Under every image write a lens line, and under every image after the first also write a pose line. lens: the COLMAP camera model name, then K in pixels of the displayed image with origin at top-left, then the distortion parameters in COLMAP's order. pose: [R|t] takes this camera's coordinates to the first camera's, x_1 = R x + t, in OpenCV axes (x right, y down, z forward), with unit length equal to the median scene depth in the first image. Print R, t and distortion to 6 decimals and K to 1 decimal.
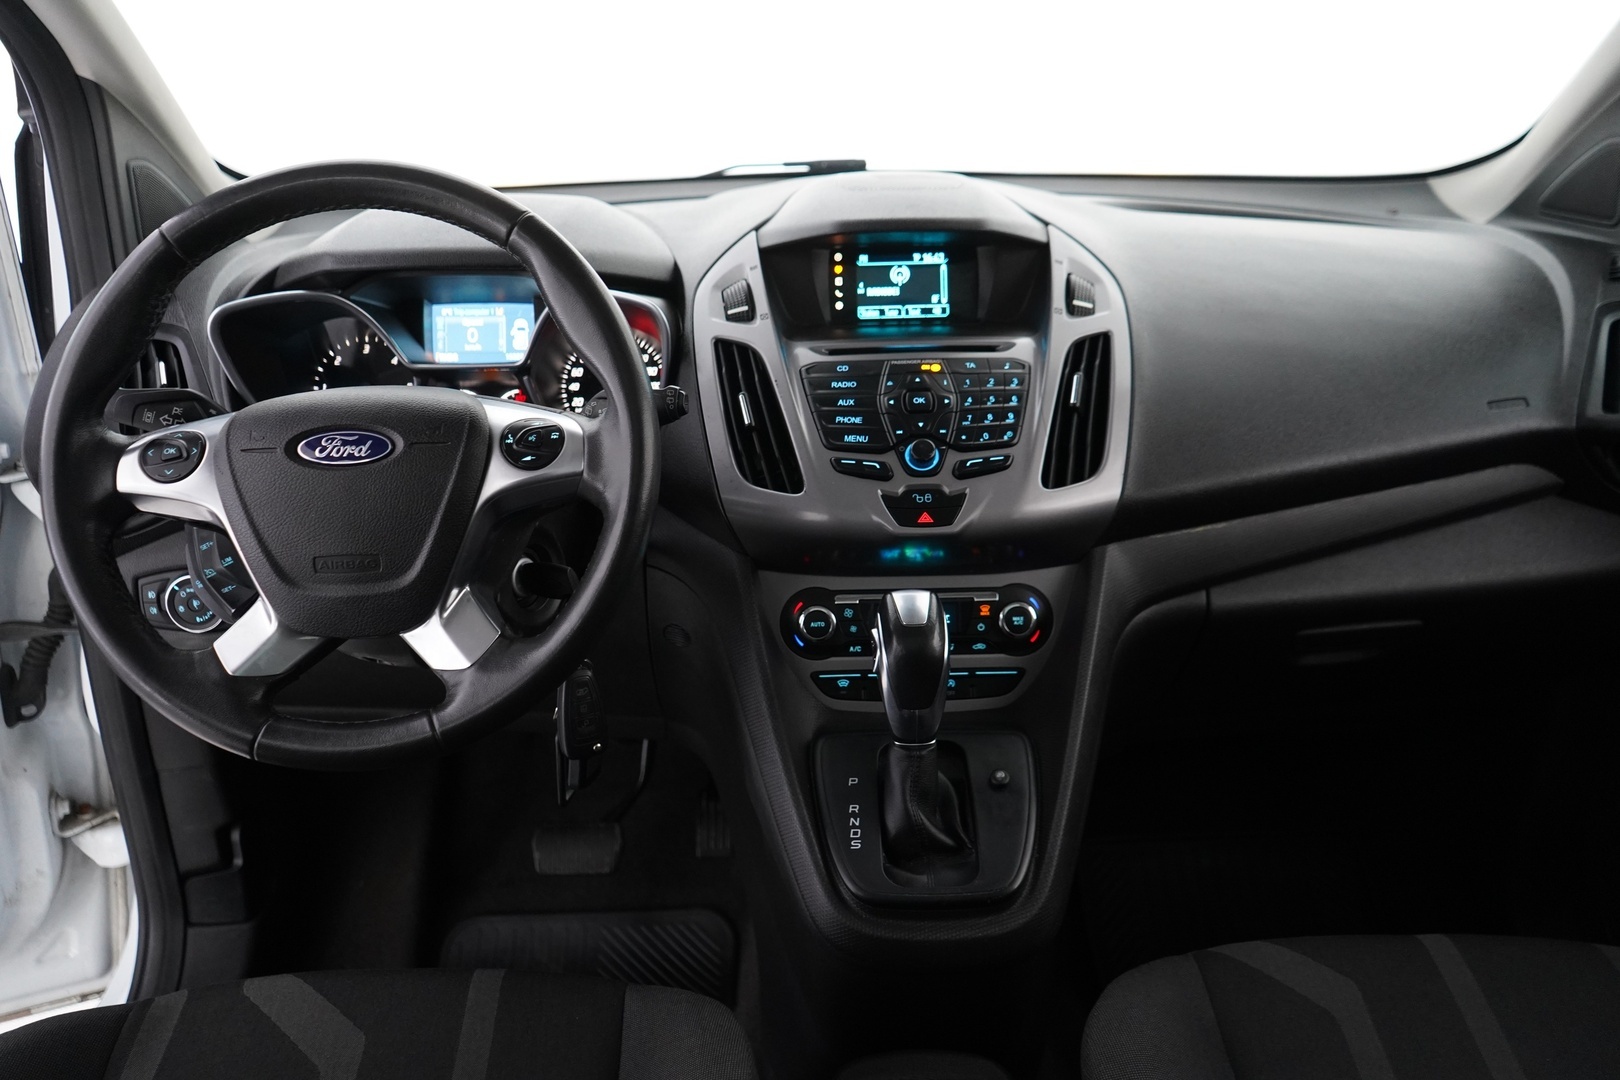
lens RADIAL K [[1301.9, 0, 809.3], [0, 1301.9, 544.1], [0, 0, 1]] dist [-0.010324, -0.001038]
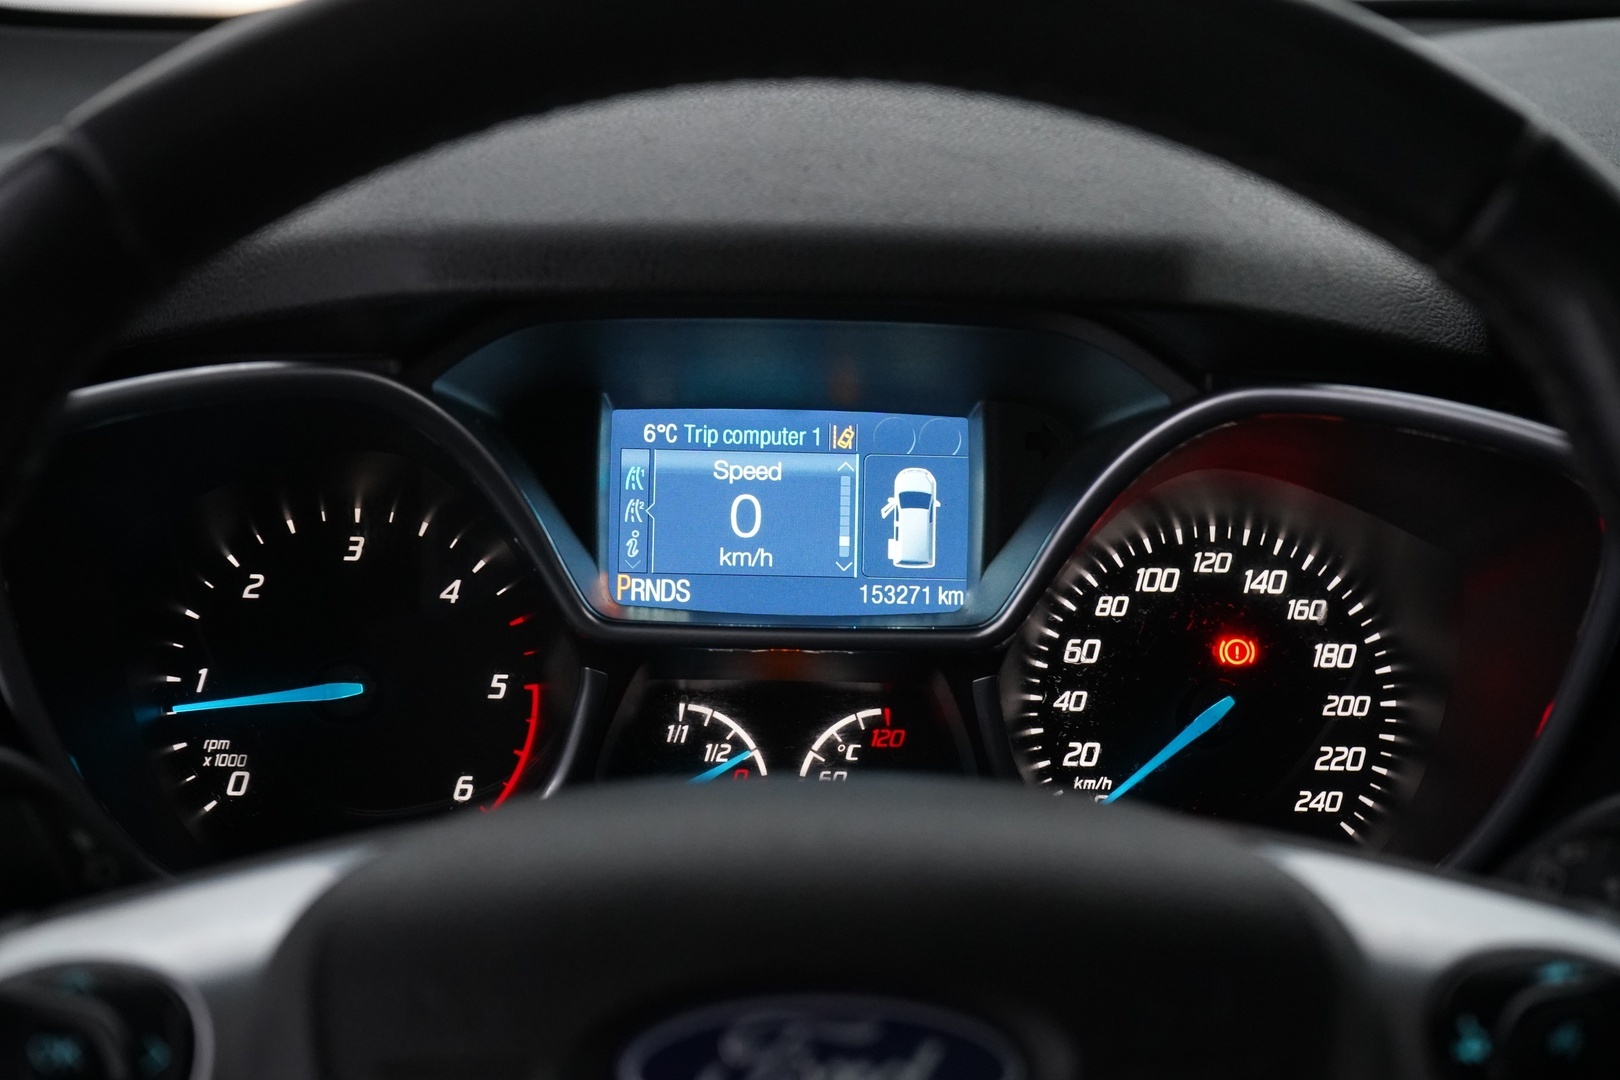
lens RADIAL K [[3354.0, 0, 808.4], [0, 3354.0, 535.3], [0, 0, 1]] dist [-0.045040, 0.000000]
pose [[0.999356, 0.030106, 0.019521, -0.298060], [-0.027526, 0.992251, -0.121166, -0.077109], [-0.023017, 0.120551, 0.992440, 0.304089]]
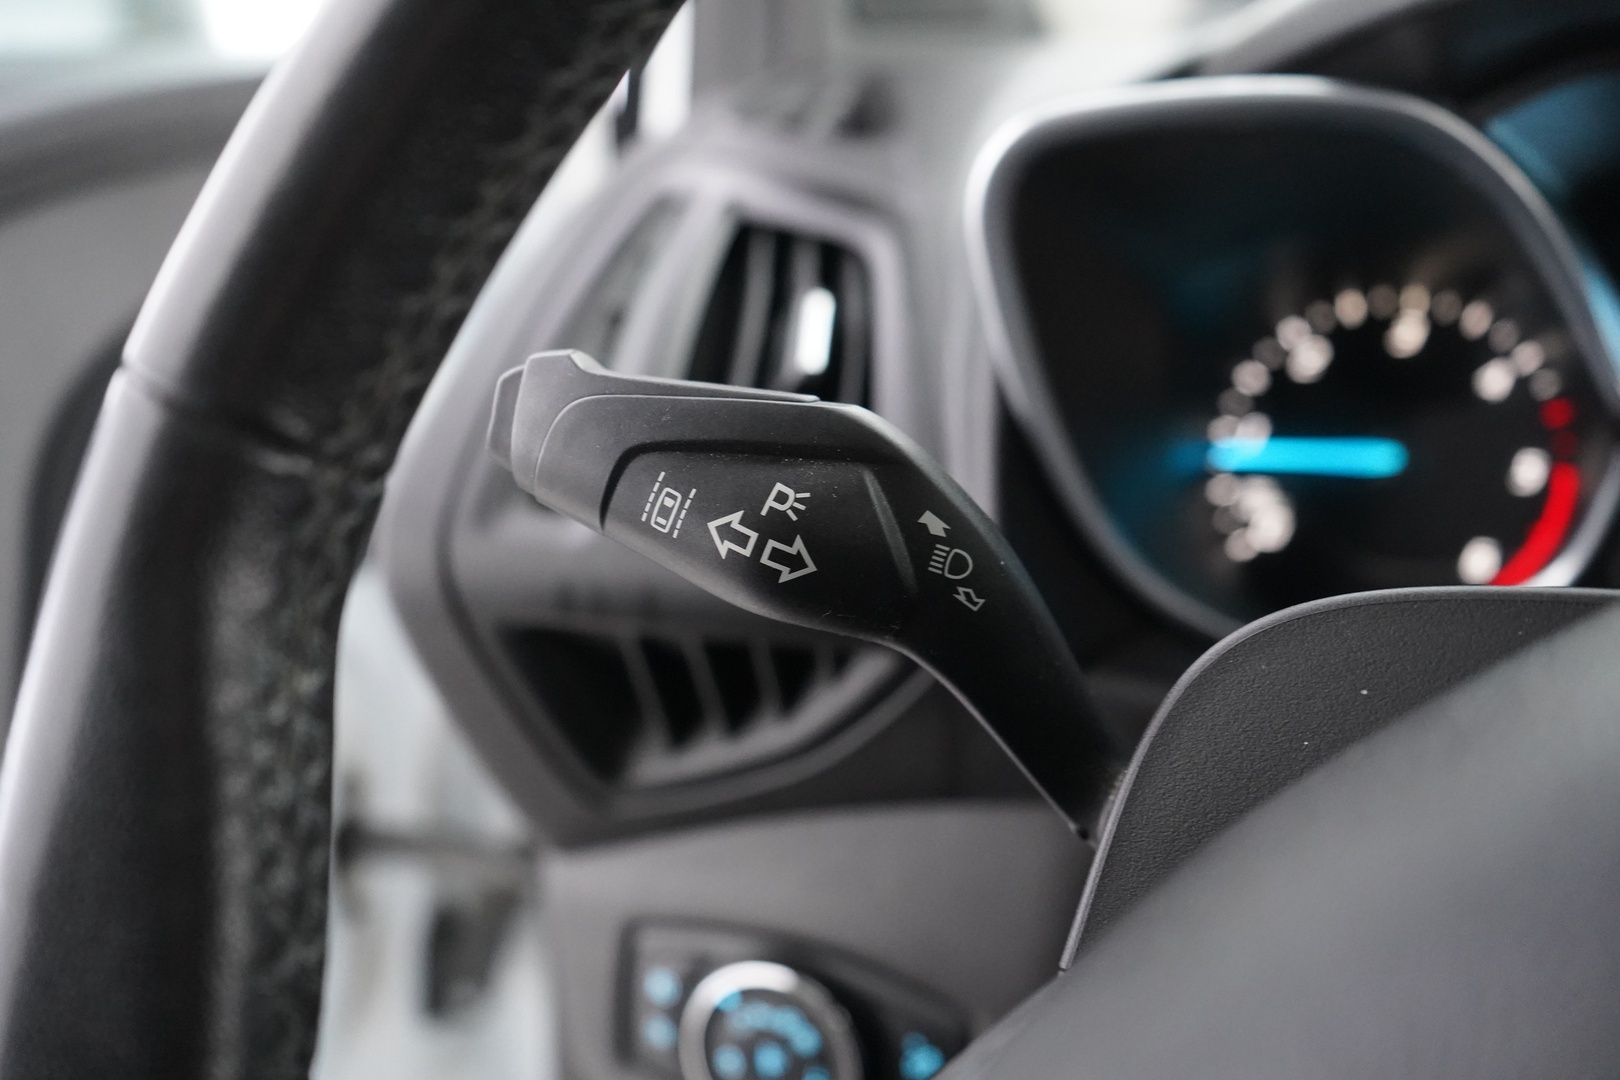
lens RADIAL K [[1651.3, 0, 810.1], [0, 1651.3, 540.1], [0, 0, 1]] dist [0.067095, 0.000000]
pose [[0.866317, 0.169343, -0.469913, -0.311635], [-0.188912, 0.981978, 0.005604, -0.087189], [0.462393, 0.083917, 0.882695, 0.671247]]
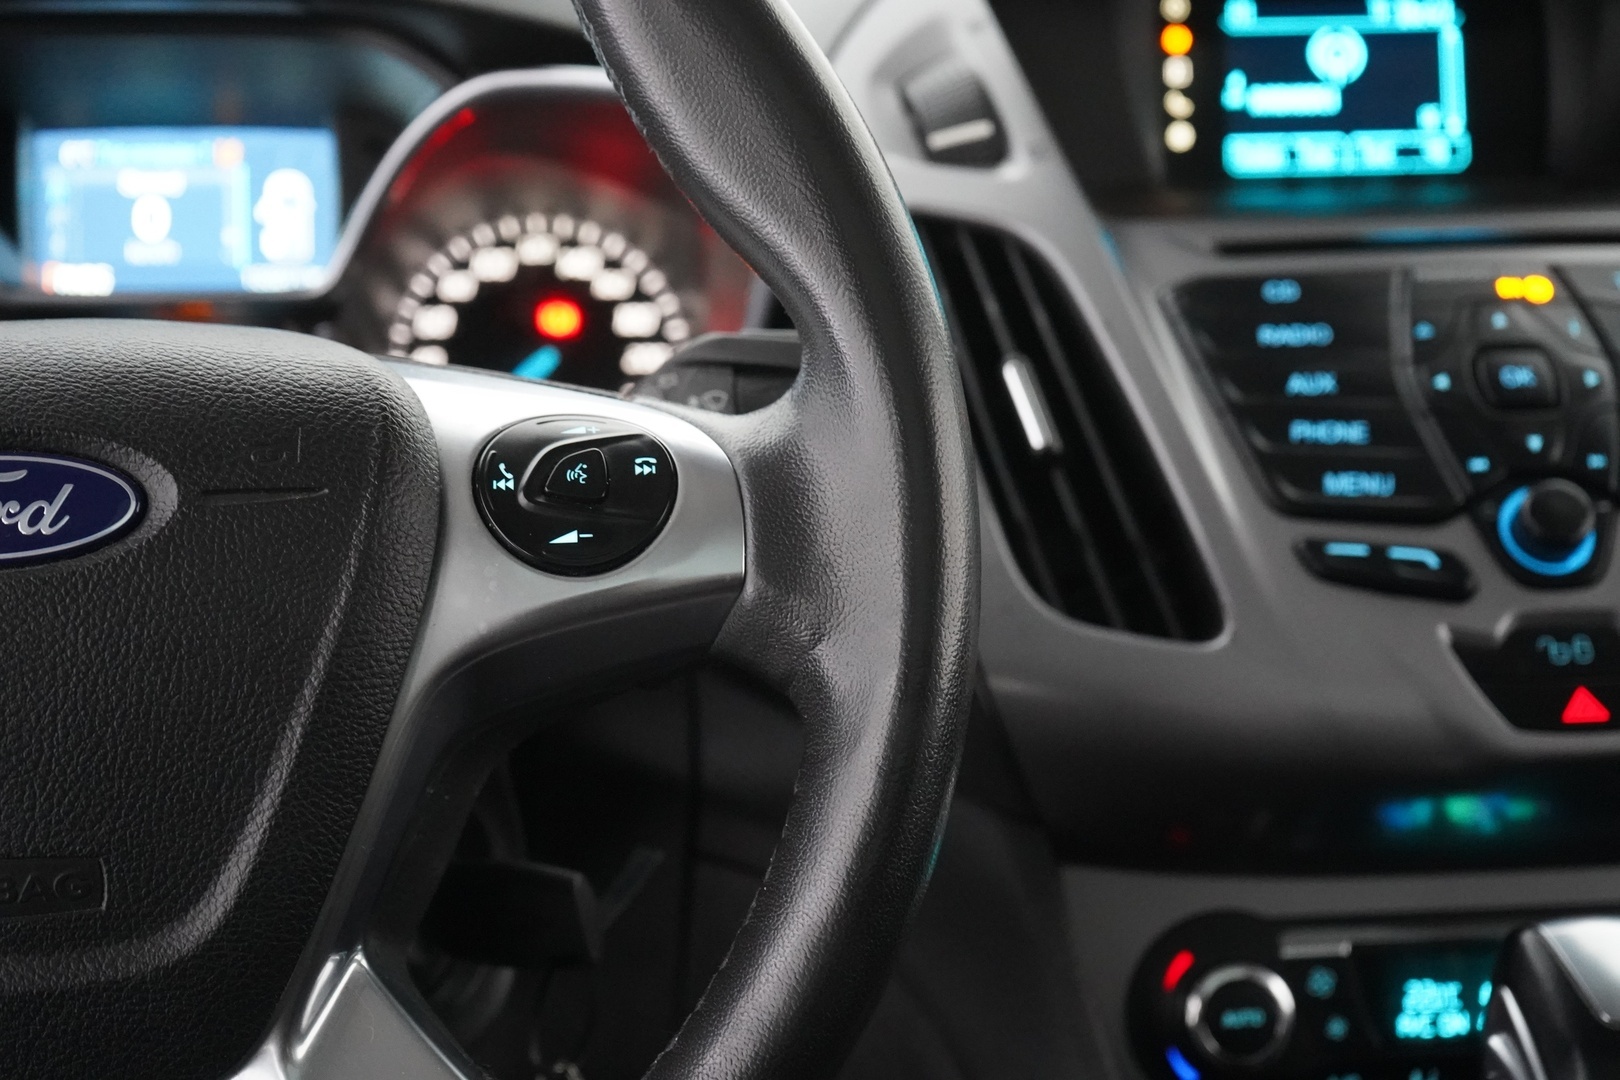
lens RADIAL K [[2800.1, 0, 811.5], [0, 2800.1, 538.0], [0, 0, 1]] dist [-0.037288, 0.000000]
pose [[0.993994, -0.010972, 0.108879, -0.186504], [0.019979, 0.996433, -0.081984, -0.007368], [-0.107591, 0.083667, 0.990668, 0.259826]]
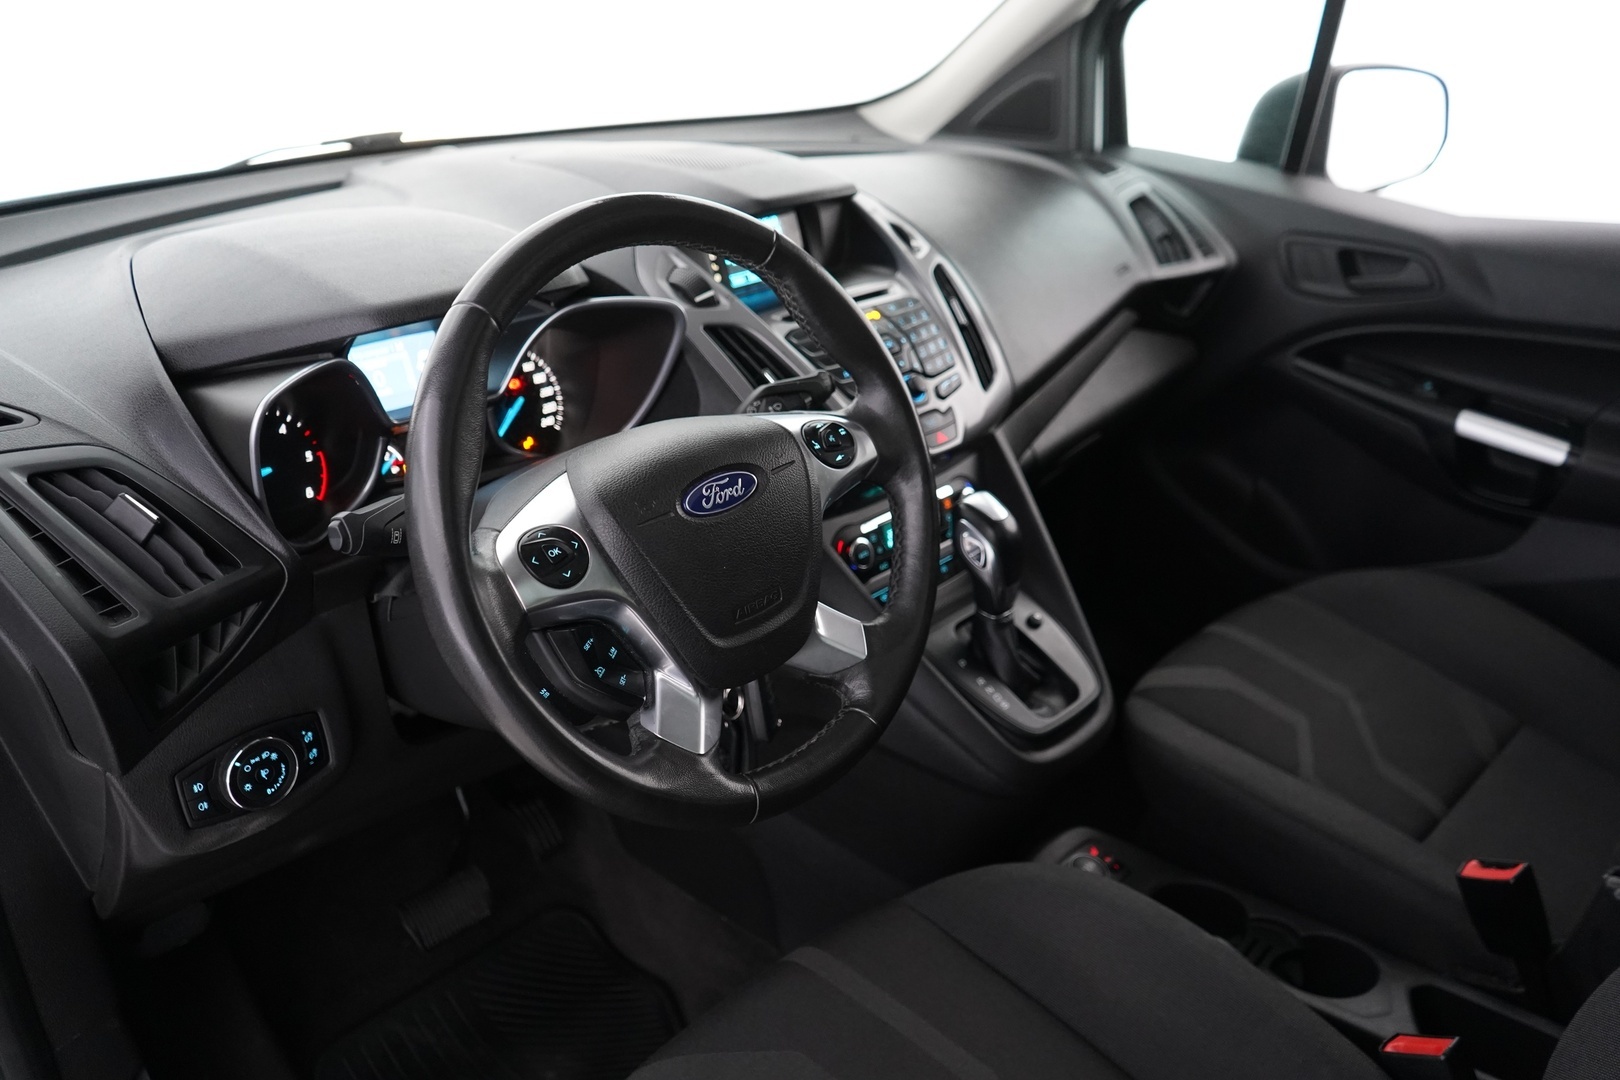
lens RADIAL K [[1301.9, 0, 807.8], [0, 1301.9, 550.7], [0, 0, 1]] dist [-0.010324, -0.001038]
pose [[0.694456, -0.296732, 0.655501, -0.767521], [0.251303, 0.953660, 0.165465, -0.141282], [-0.674224, 0.049822, 0.736845, 0.190276]]
